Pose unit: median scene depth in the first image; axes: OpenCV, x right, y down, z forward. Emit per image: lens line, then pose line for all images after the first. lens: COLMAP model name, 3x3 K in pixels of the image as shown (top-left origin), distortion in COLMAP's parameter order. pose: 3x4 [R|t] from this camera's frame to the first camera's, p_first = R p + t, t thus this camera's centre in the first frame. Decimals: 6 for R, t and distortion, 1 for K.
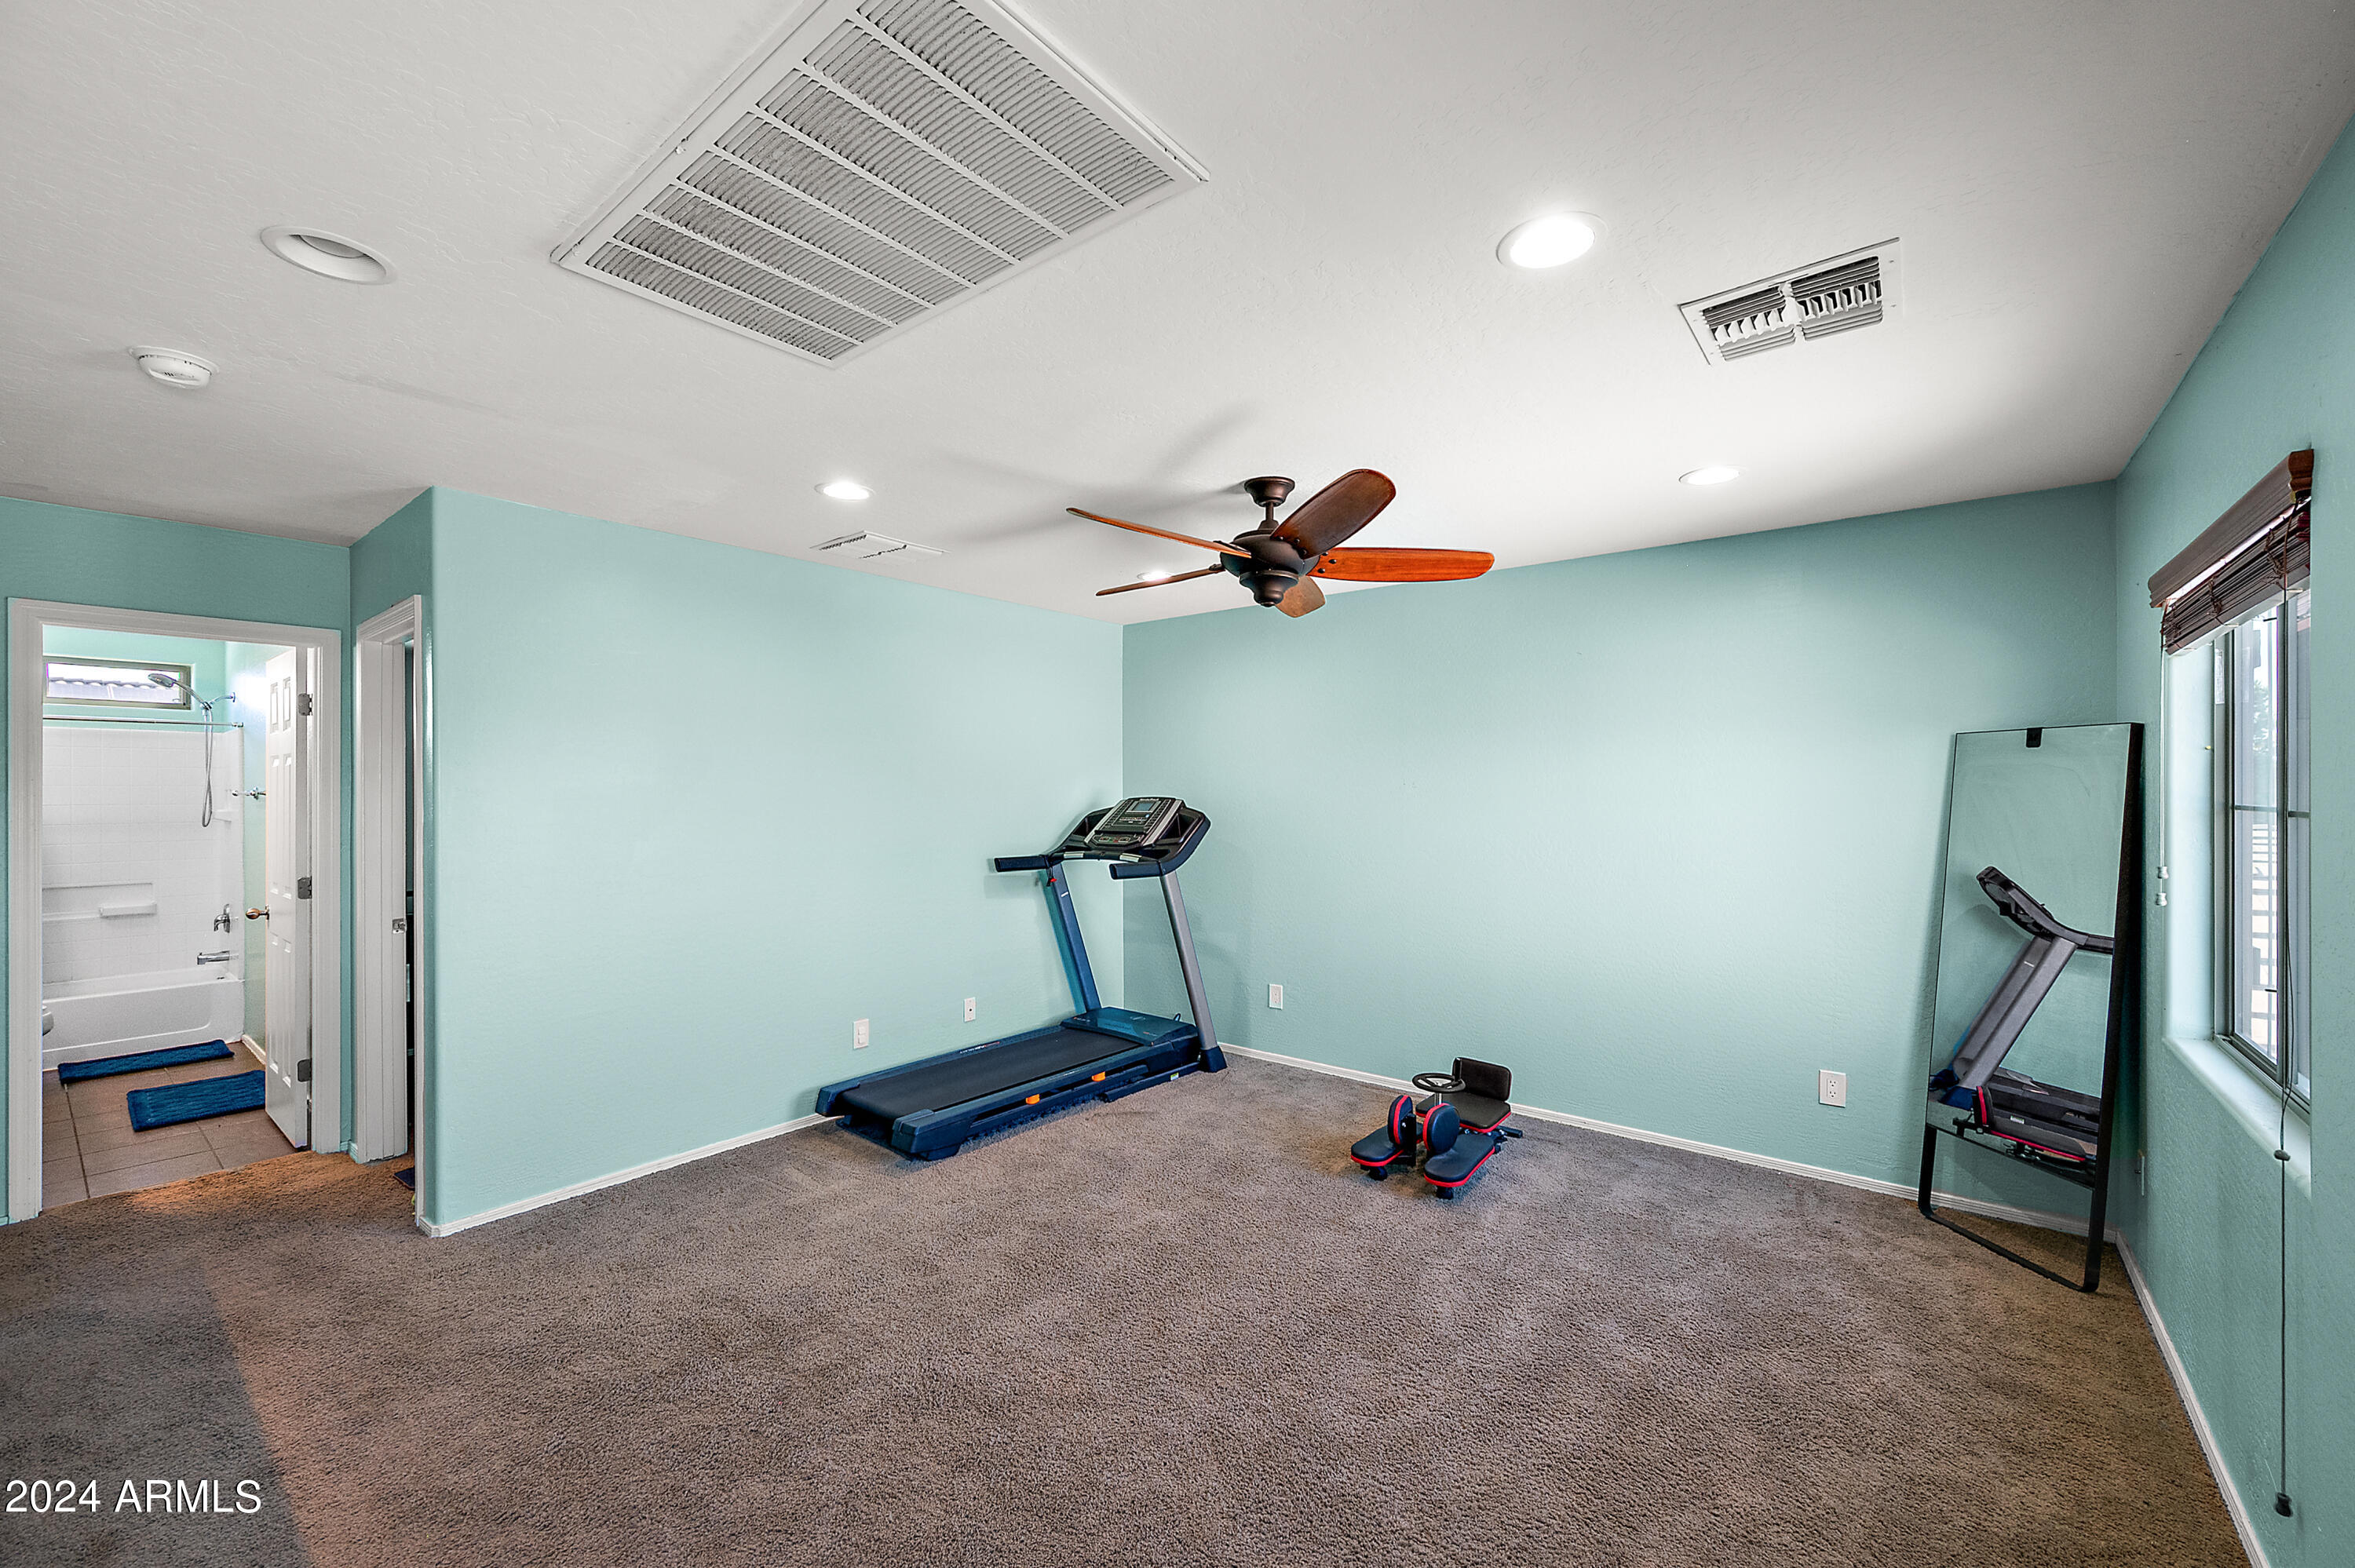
lens RADIAL K [[939.6, 0, 1177.5], [0, 939.6, 784.0], [0, 0, 1]] dist [-0.000179, -0.000265]
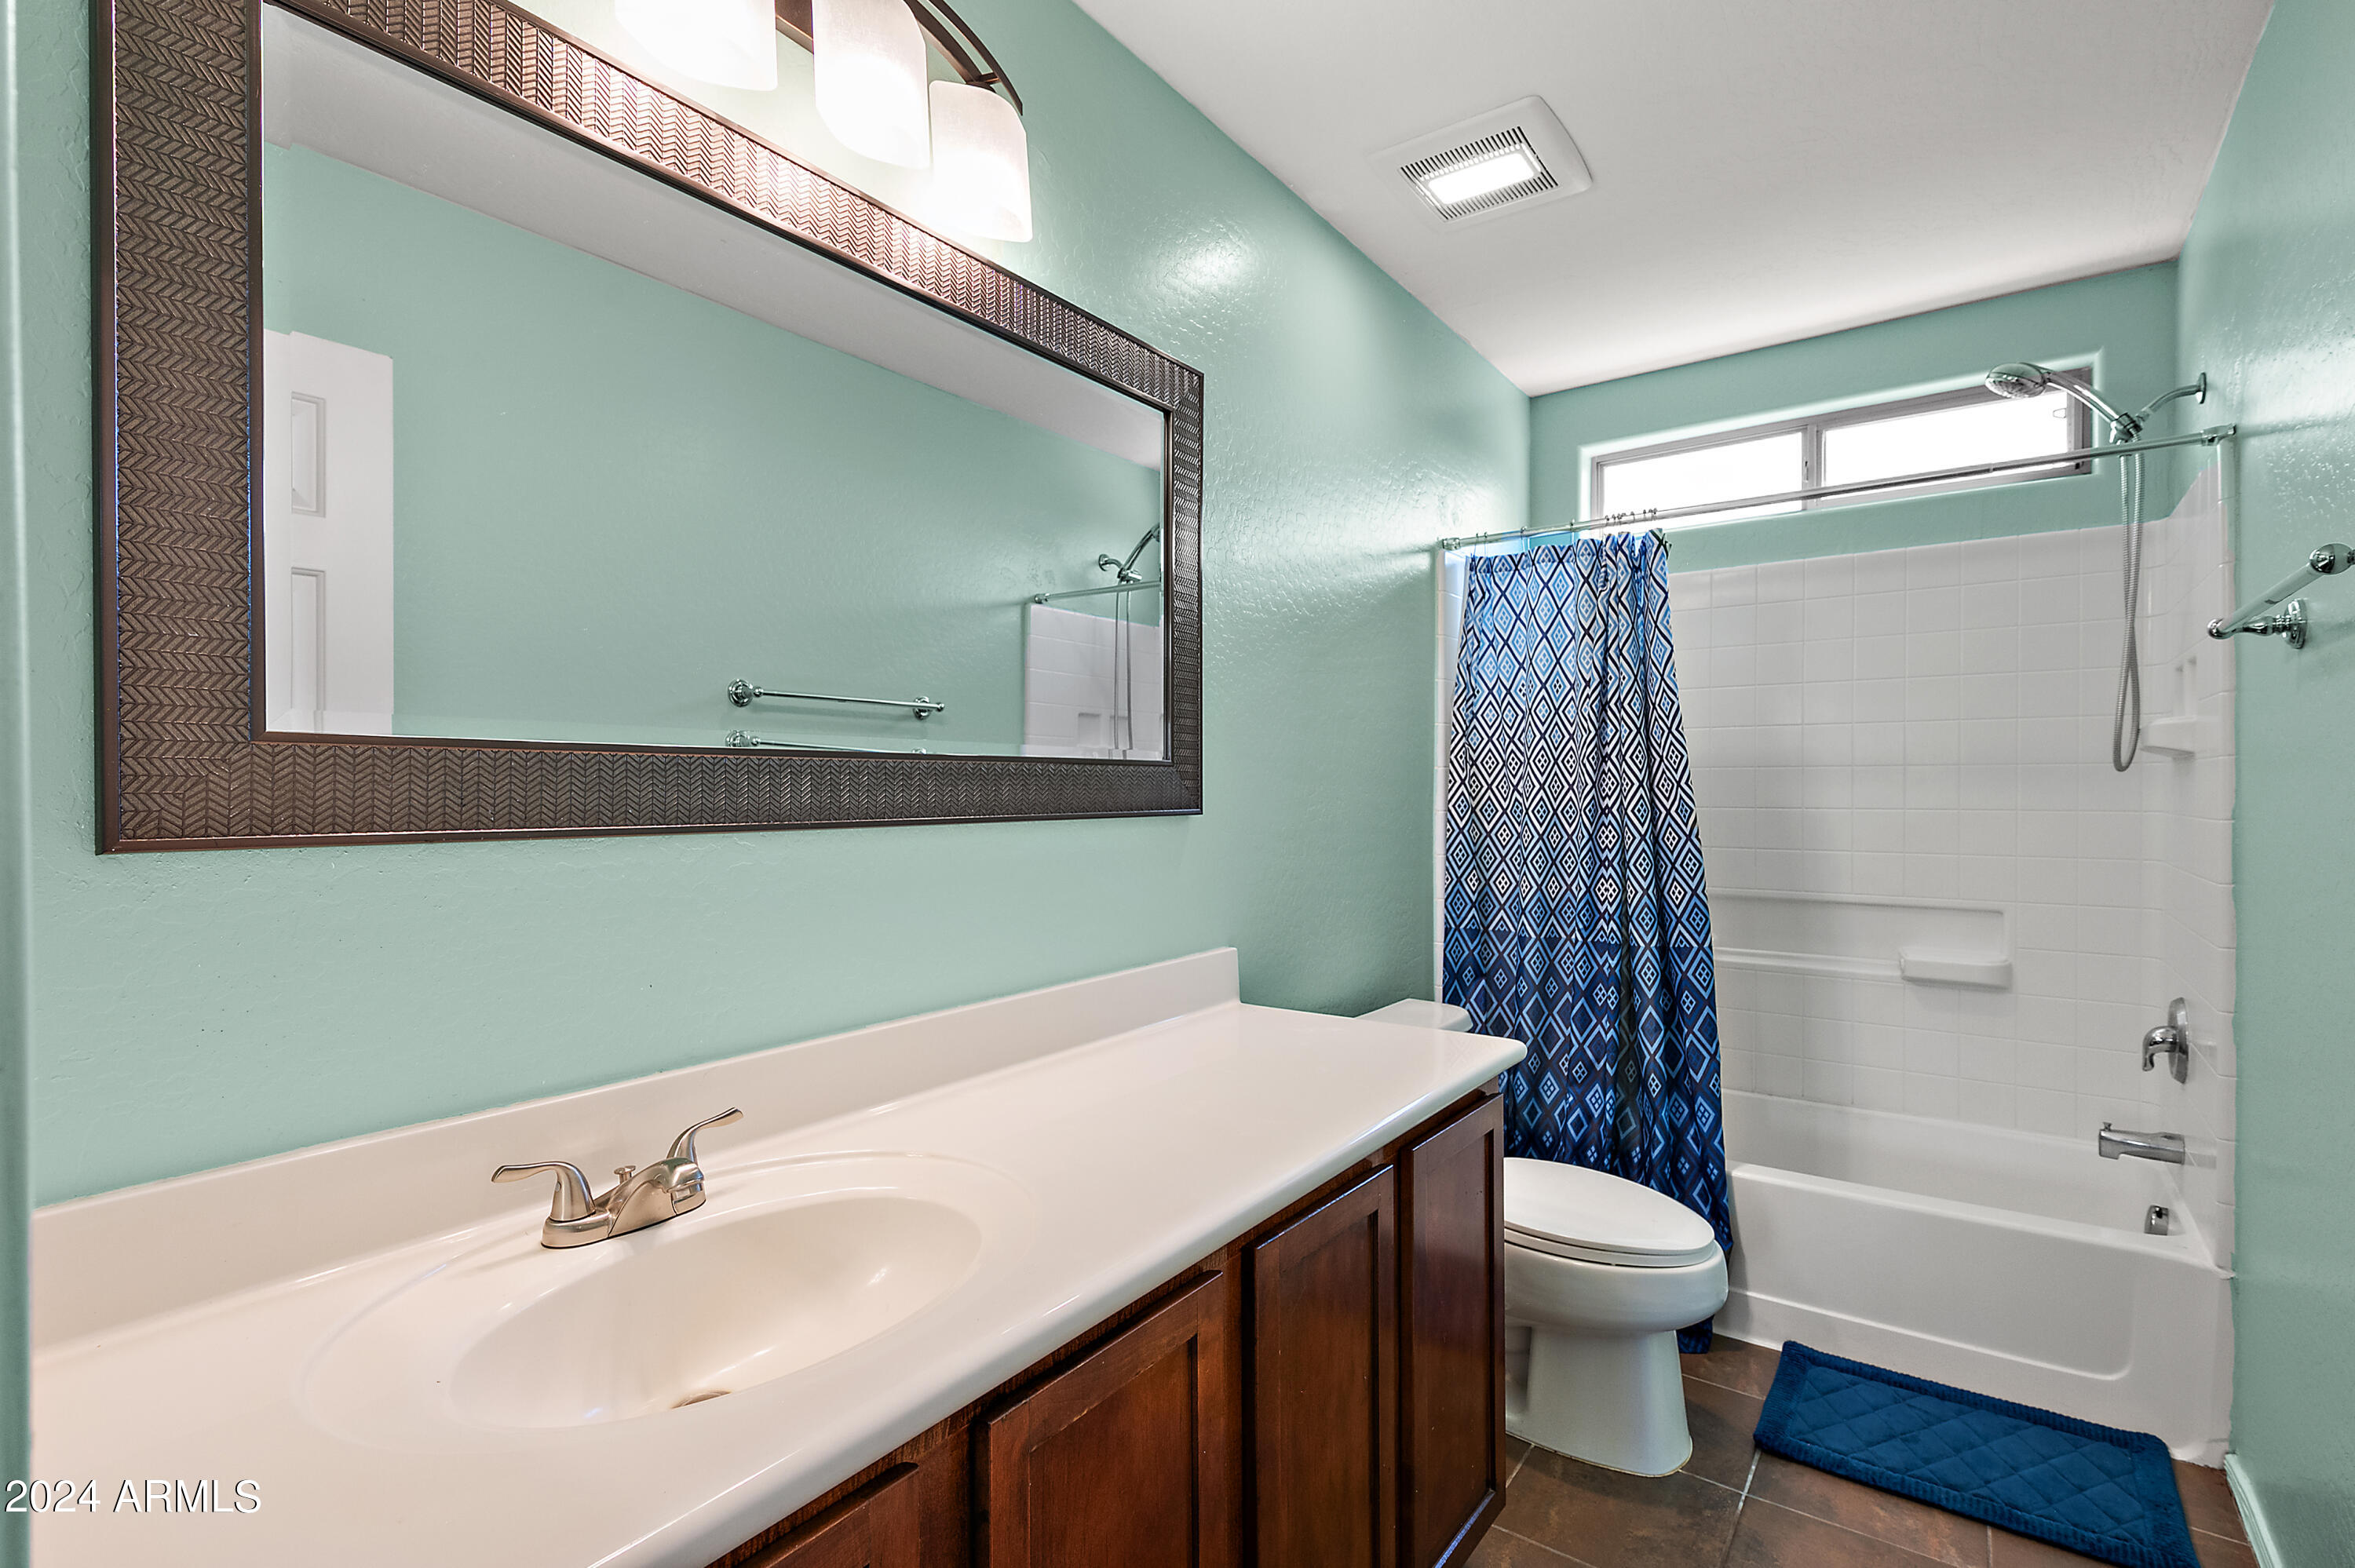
lens RADIAL K [[1092.7, 0, 1177.5], [0, 1092.7, 784.0], [0, 0, 1]] dist [0.002369, 0.000490]
pose [[0.041580, 0.006029, -0.999117, -0.631026], [-0.001262, 0.999981, 0.005982, 0.047662], [0.999134, 0.001012, 0.041587, 0.620954]]
